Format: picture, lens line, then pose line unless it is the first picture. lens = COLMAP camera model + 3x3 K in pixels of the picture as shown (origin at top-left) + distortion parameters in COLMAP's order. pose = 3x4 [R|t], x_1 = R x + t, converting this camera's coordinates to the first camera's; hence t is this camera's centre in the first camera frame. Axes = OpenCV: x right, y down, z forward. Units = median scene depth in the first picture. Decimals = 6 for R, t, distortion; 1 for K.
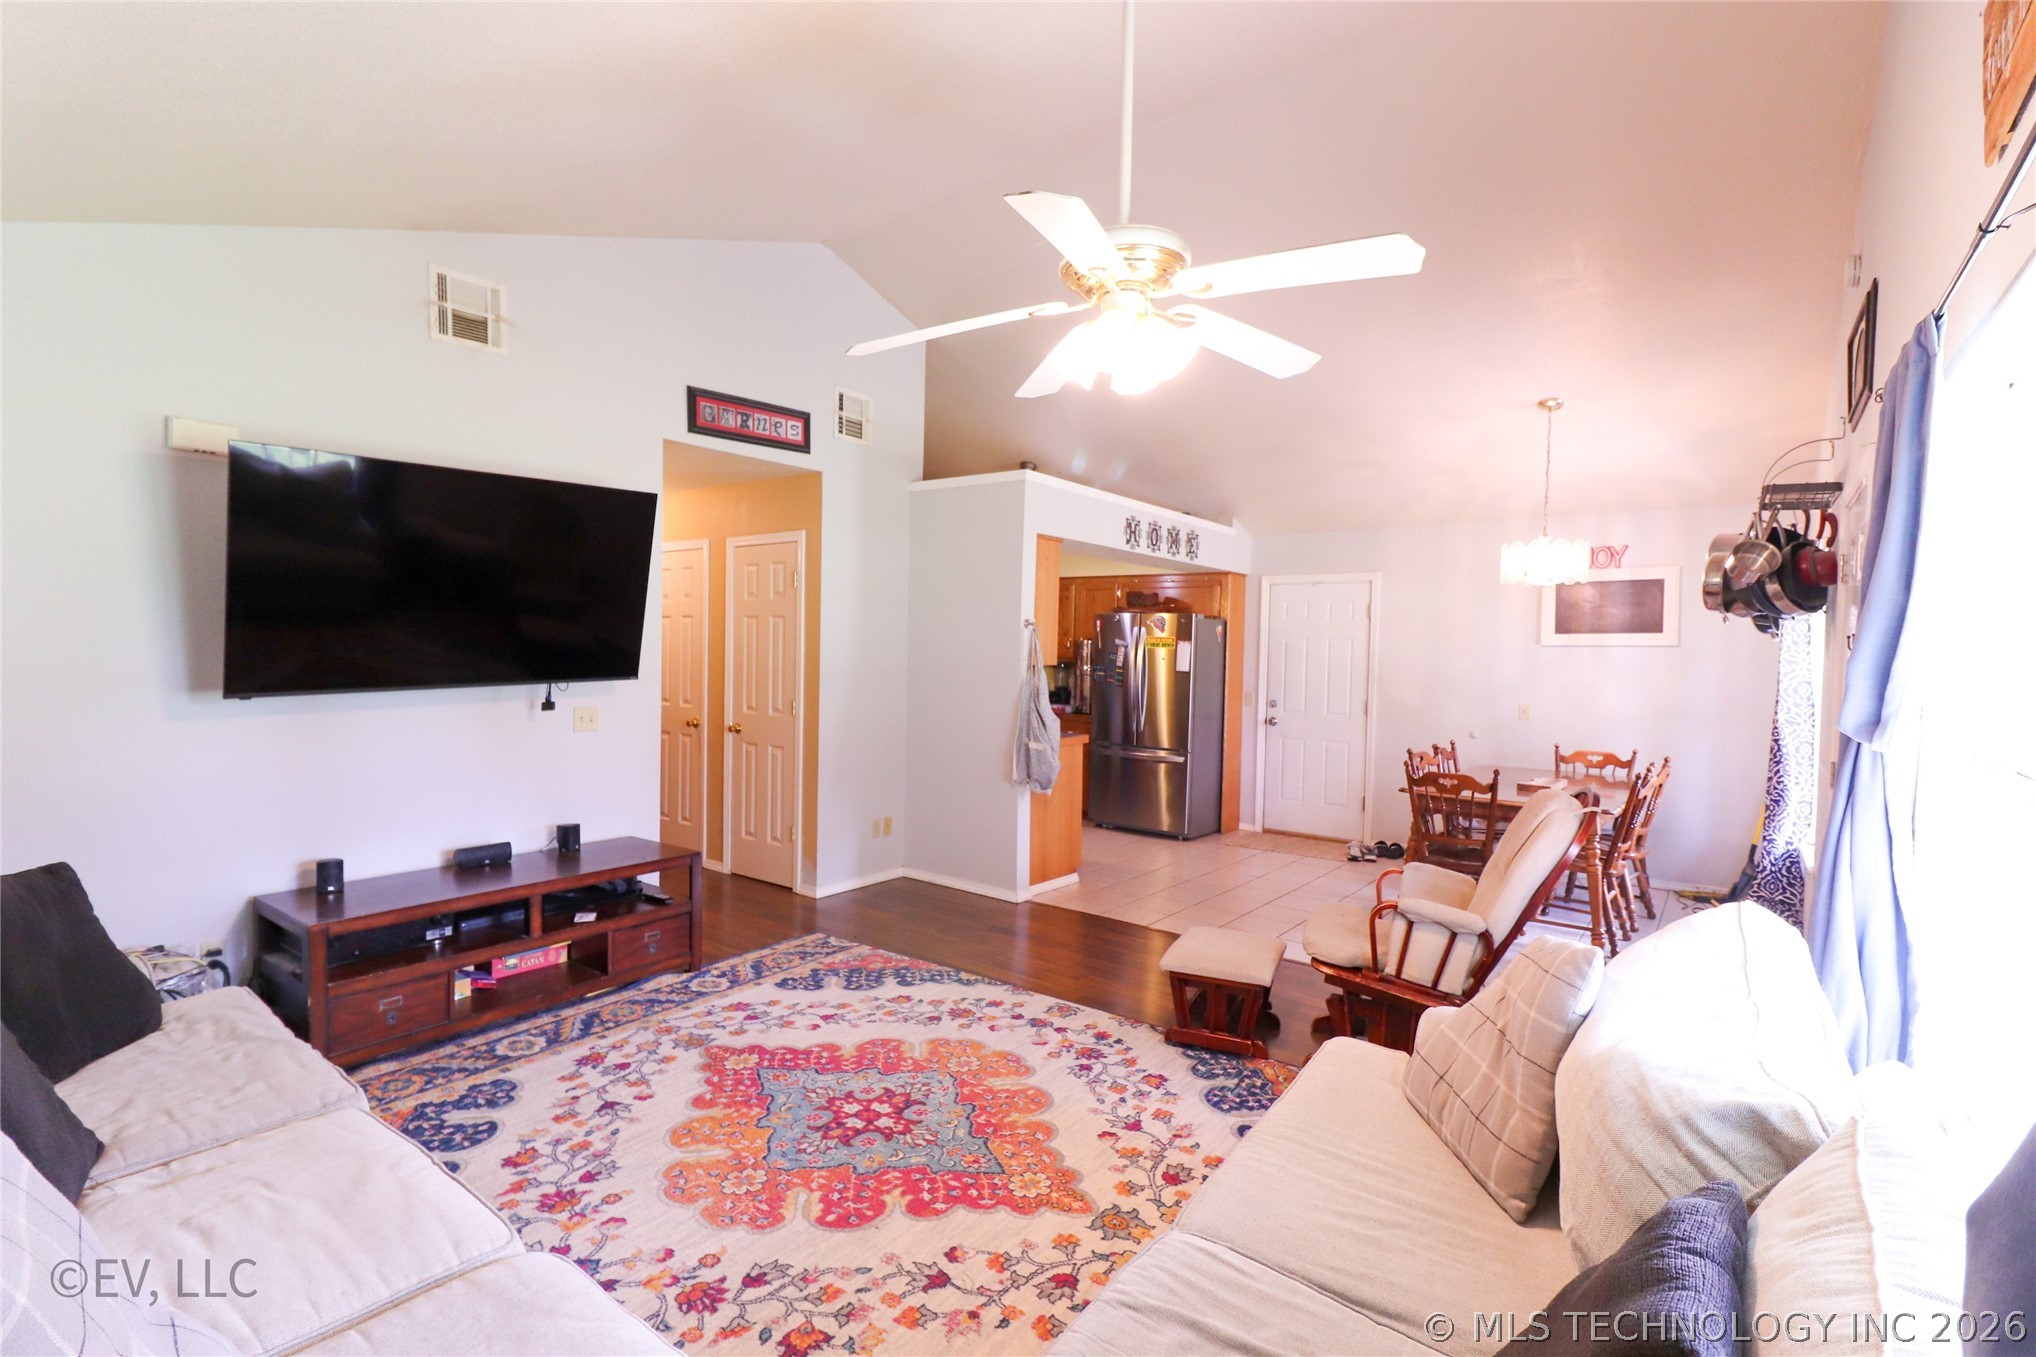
lens RADIAL K [[931.1, 0, 1007.1], [0, 931.1, 683.3], [0, 0, 1]] dist [0.002496, -0.000136]
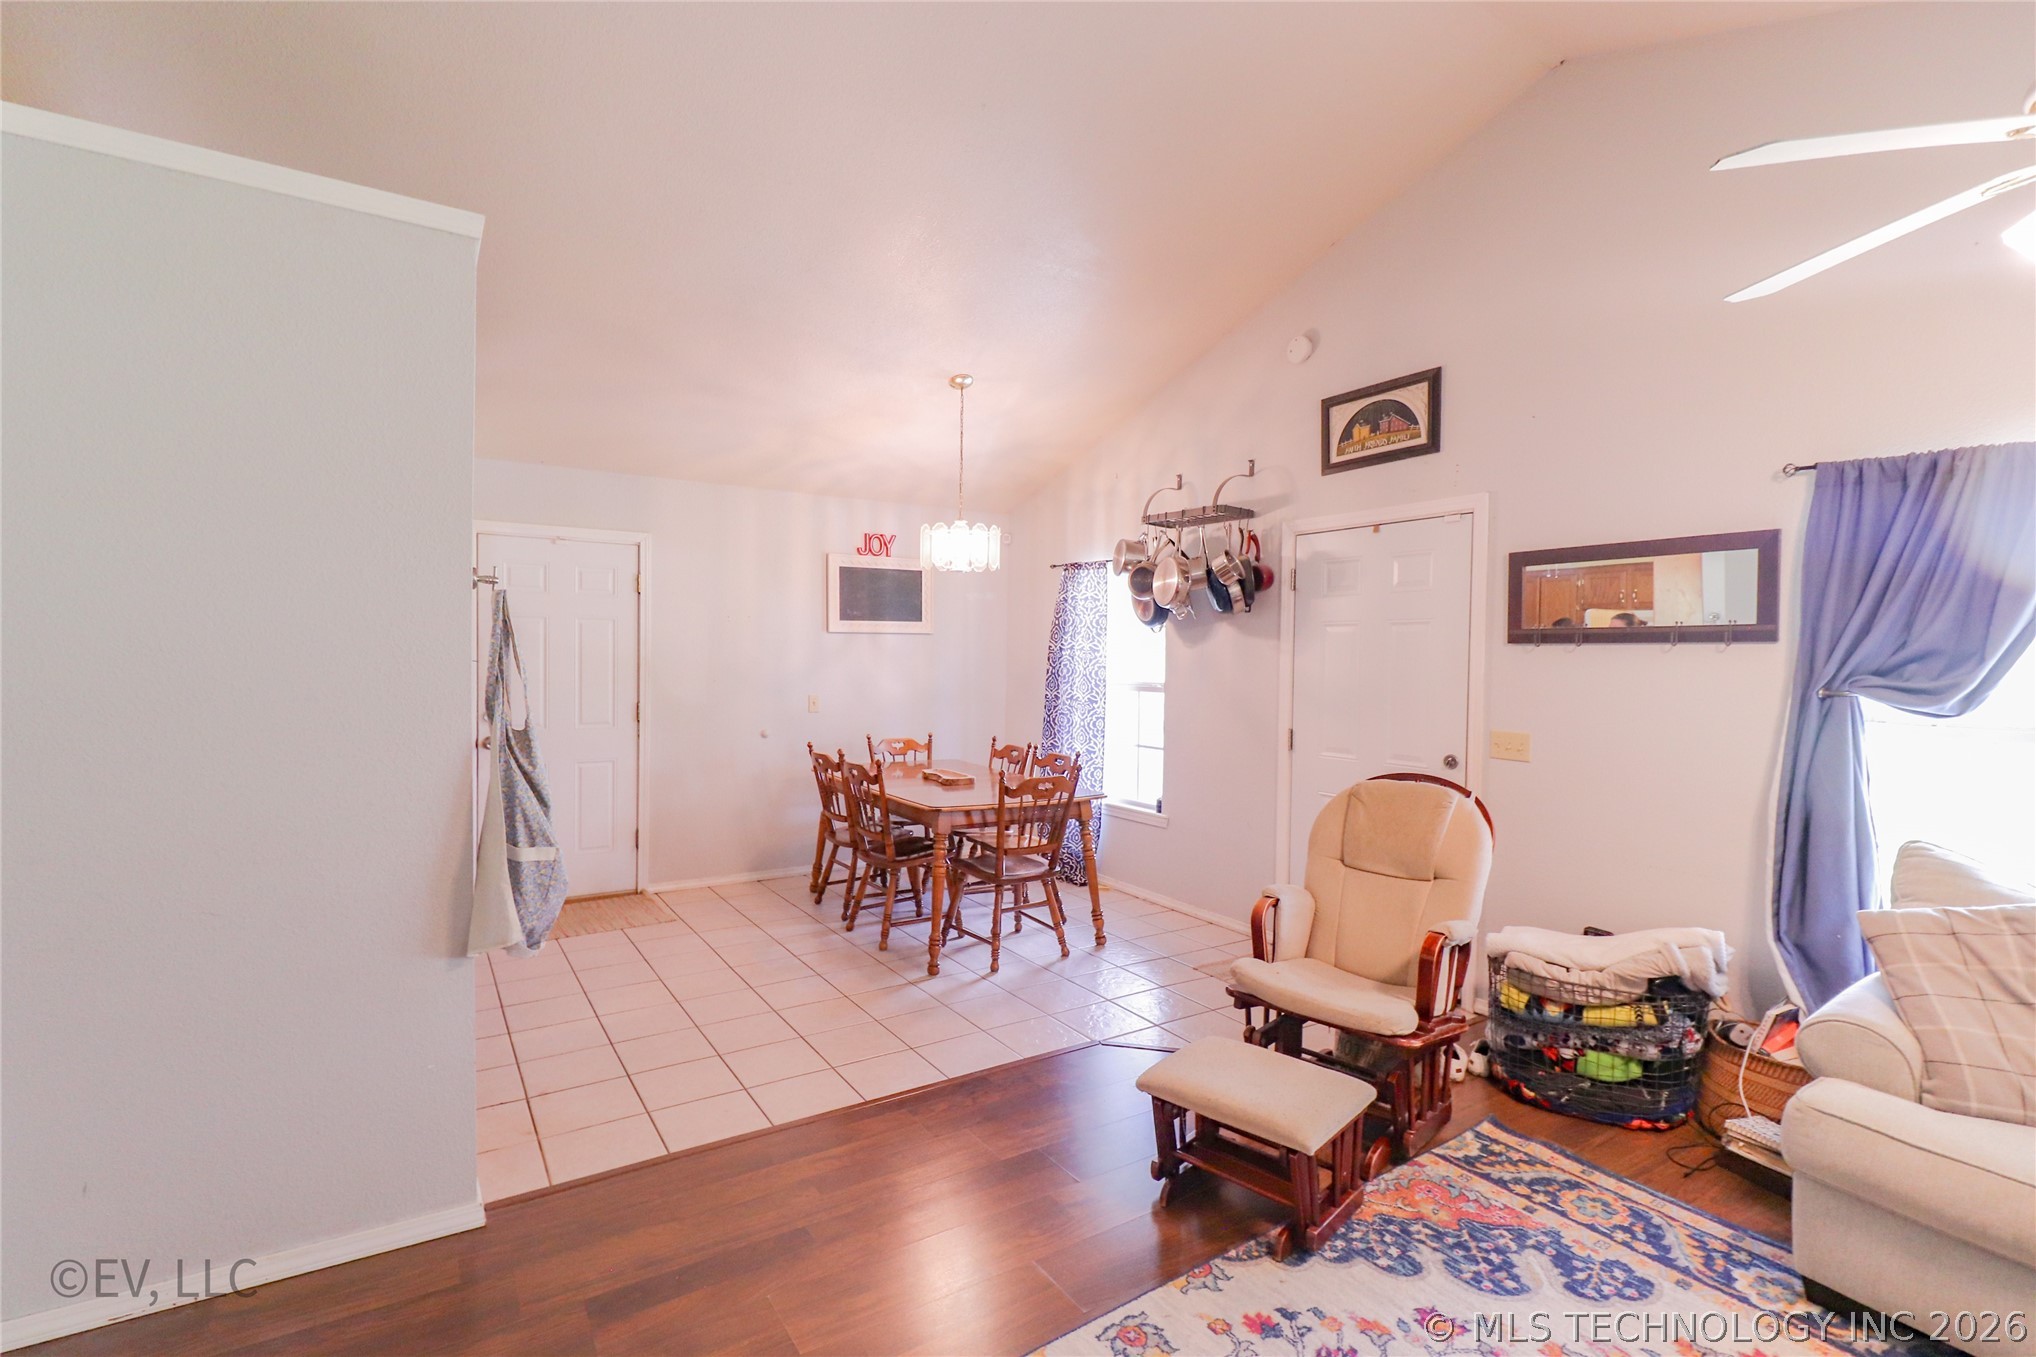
lens RADIAL K [[931.1, 0, 1007.1], [0, 931.1, 683.3], [0, 0, 1]] dist [0.002496, -0.000136]
pose [[0.326520, -0.046582, 0.944042, -0.258377], [0.022332, 0.998886, 0.041563, -0.023925], [-0.944926, 0.007511, 0.327197, 0.523860]]
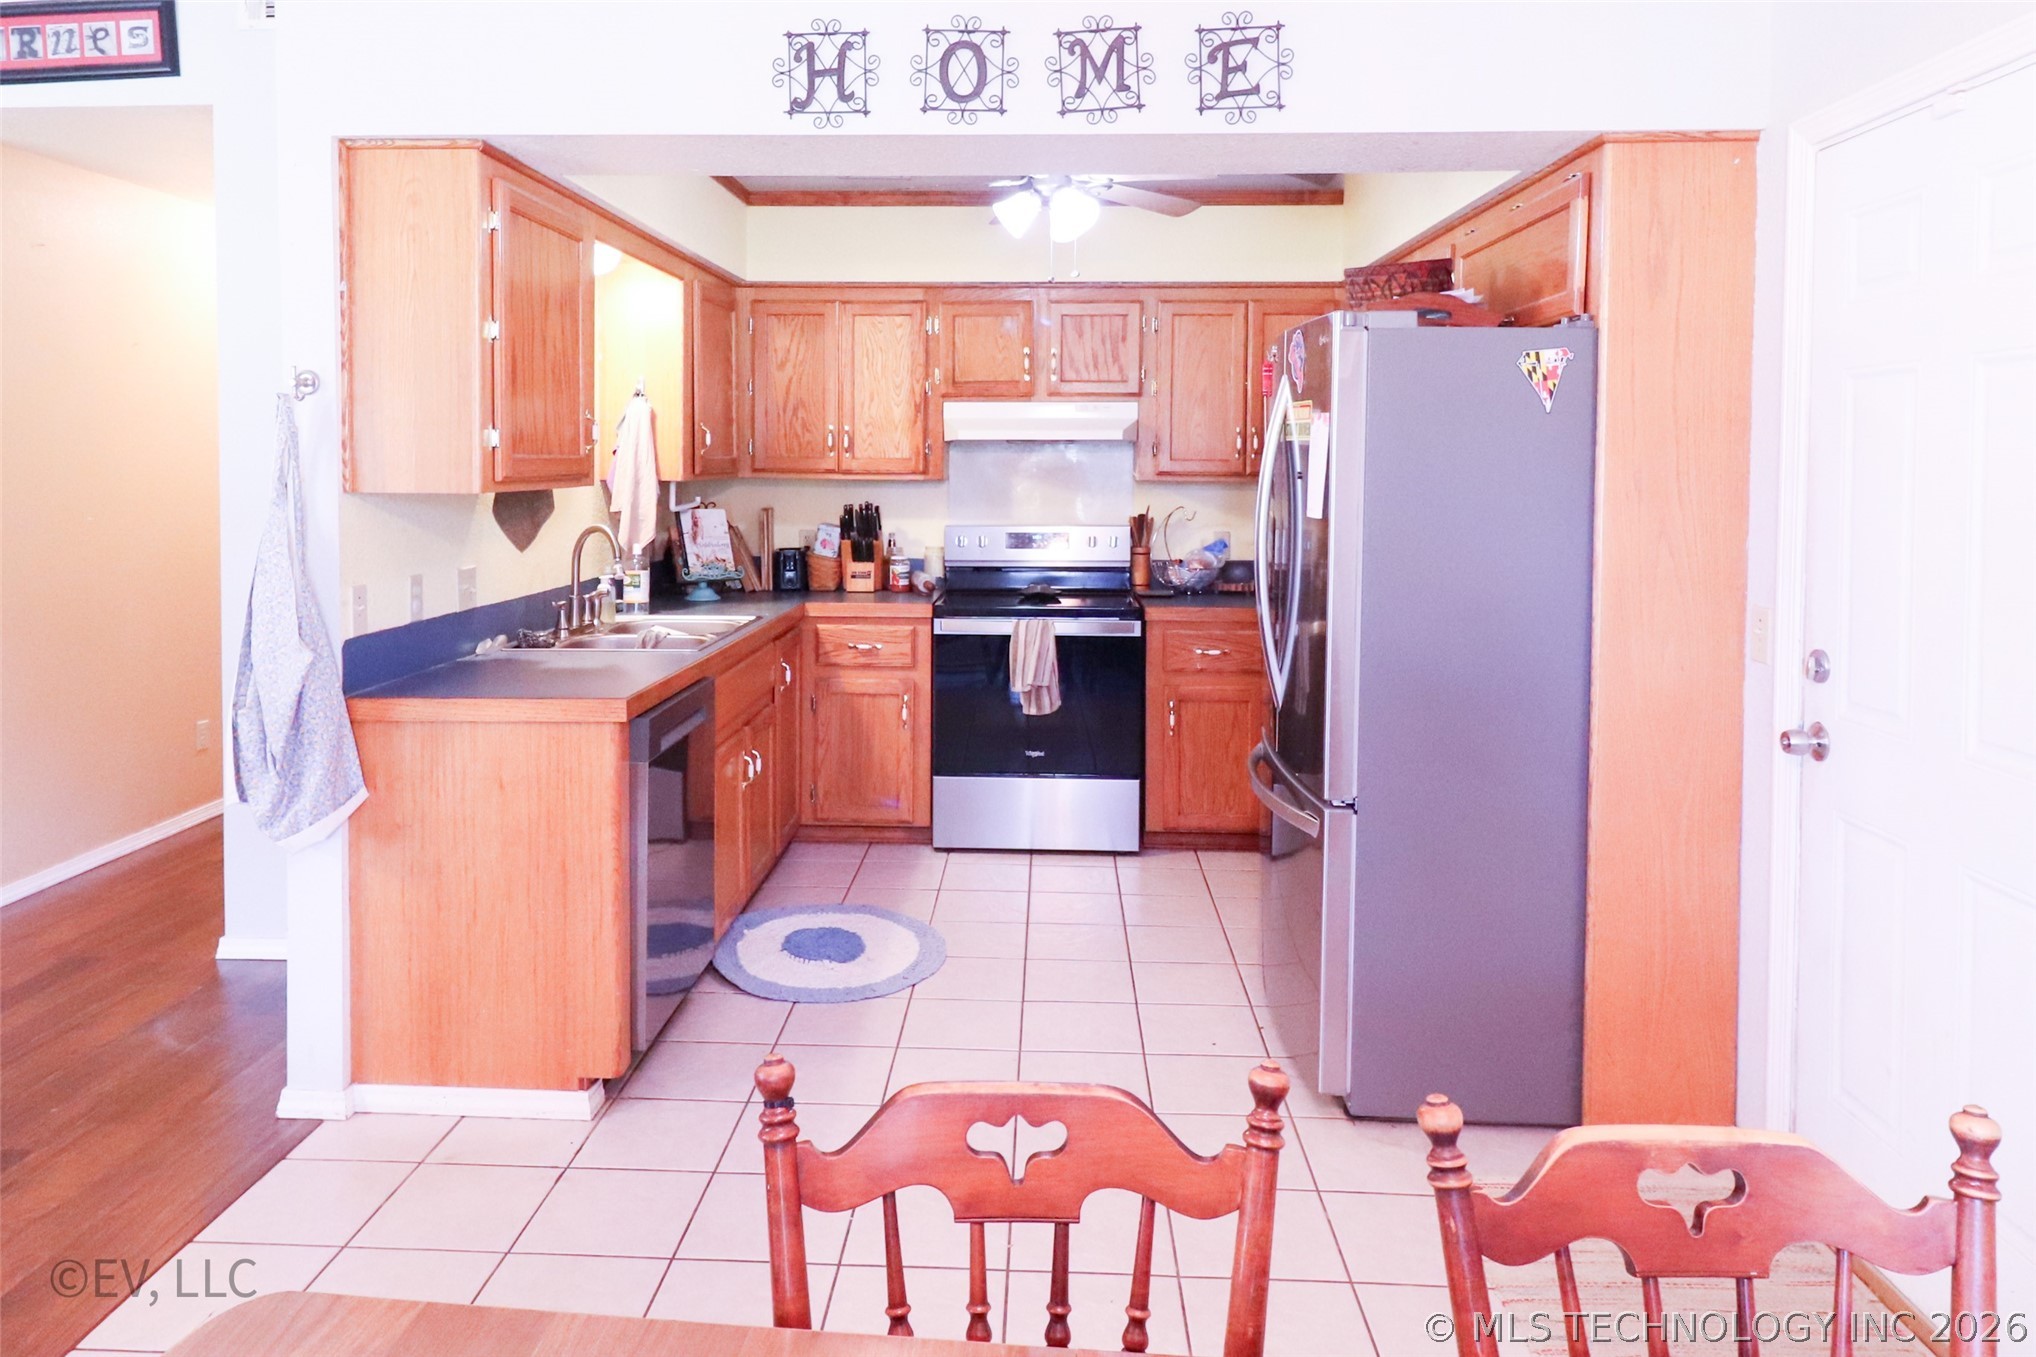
lens RADIAL K [[1359.6, 0, 989.2], [0, 1359.6, 506.6], [0, 0, 1]] dist [0.011386, -0.002024]
pose [[0.576758, 0.010137, -0.816852, 0.525545], [-0.019231, 0.999814, -0.001171, -0.015625], [0.816689, 0.016384, 0.576846, 0.755404]]
